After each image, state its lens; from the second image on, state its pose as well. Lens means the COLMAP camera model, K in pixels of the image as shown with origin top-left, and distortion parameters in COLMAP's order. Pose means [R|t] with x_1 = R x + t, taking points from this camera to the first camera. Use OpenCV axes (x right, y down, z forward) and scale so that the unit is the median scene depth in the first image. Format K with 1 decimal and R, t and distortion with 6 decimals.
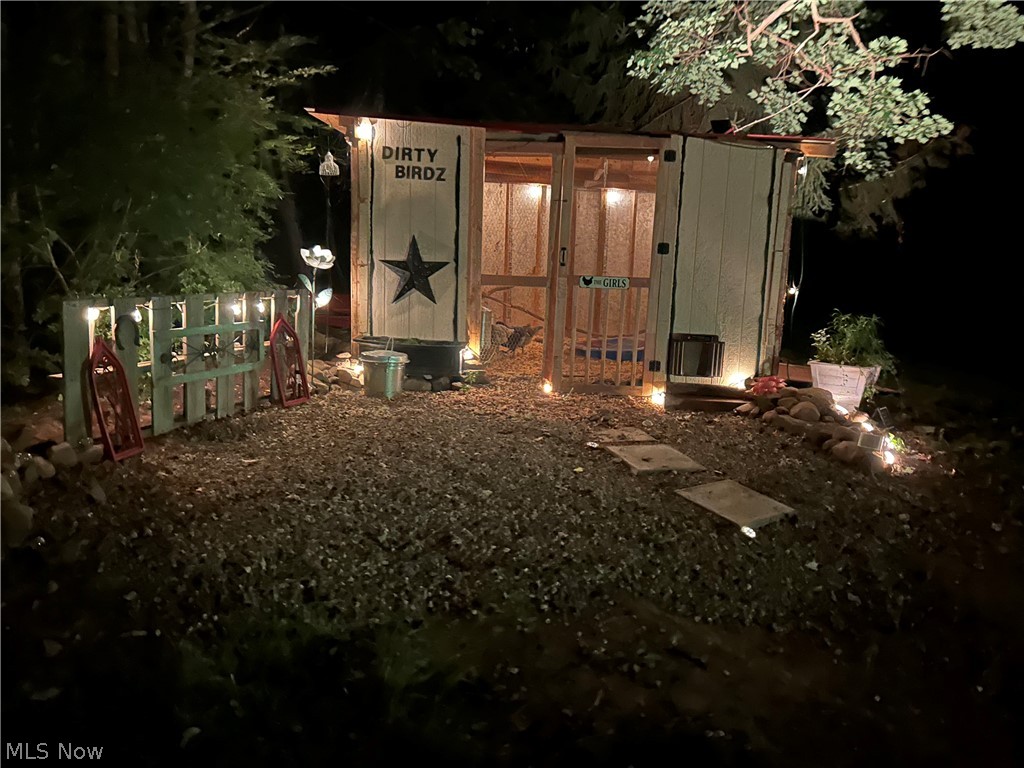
lens RADIAL K [[746.0, 0, 512.0], [0, 746.0, 384.0], [0, 0, 1]] dist [0.041929, -0.000349]
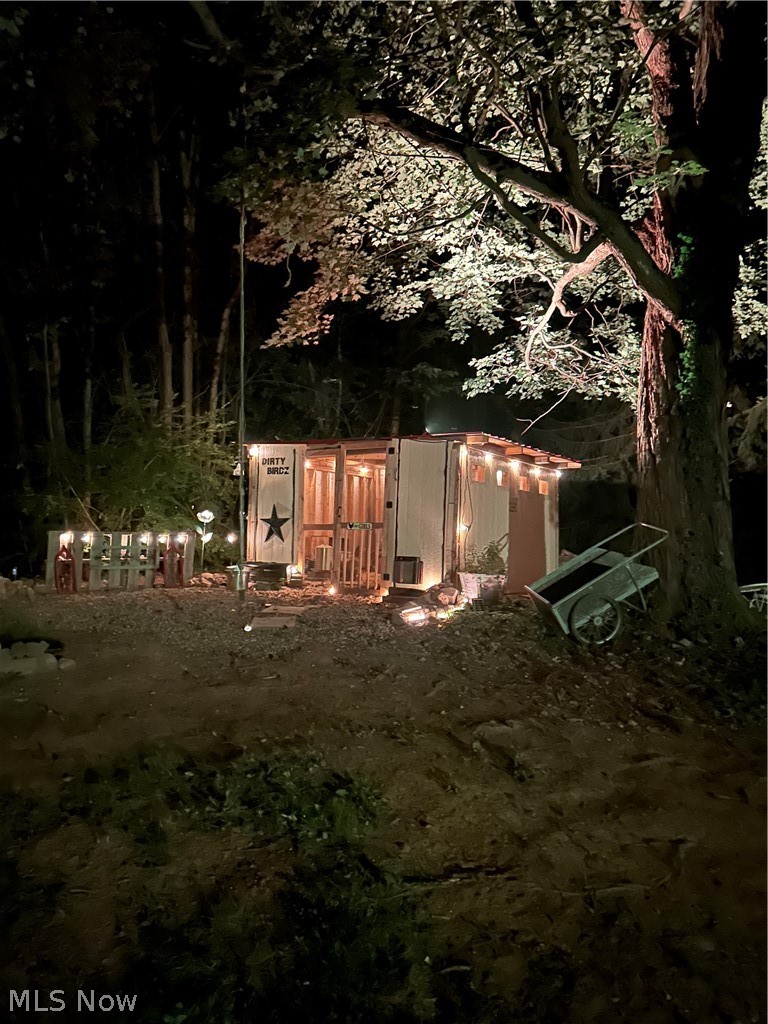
lens RADIAL K [[746.0, 0, 384.0], [0, 746.0, 512.0], [0, 0, 1]] dist [0.041929, -0.000349]
pose [[0.865777, -0.043122, -0.498569, 1.000372], [-0.059505, 0.980341, -0.188123, 0.142609], [0.496880, 0.192539, 0.846191, -0.387047]]
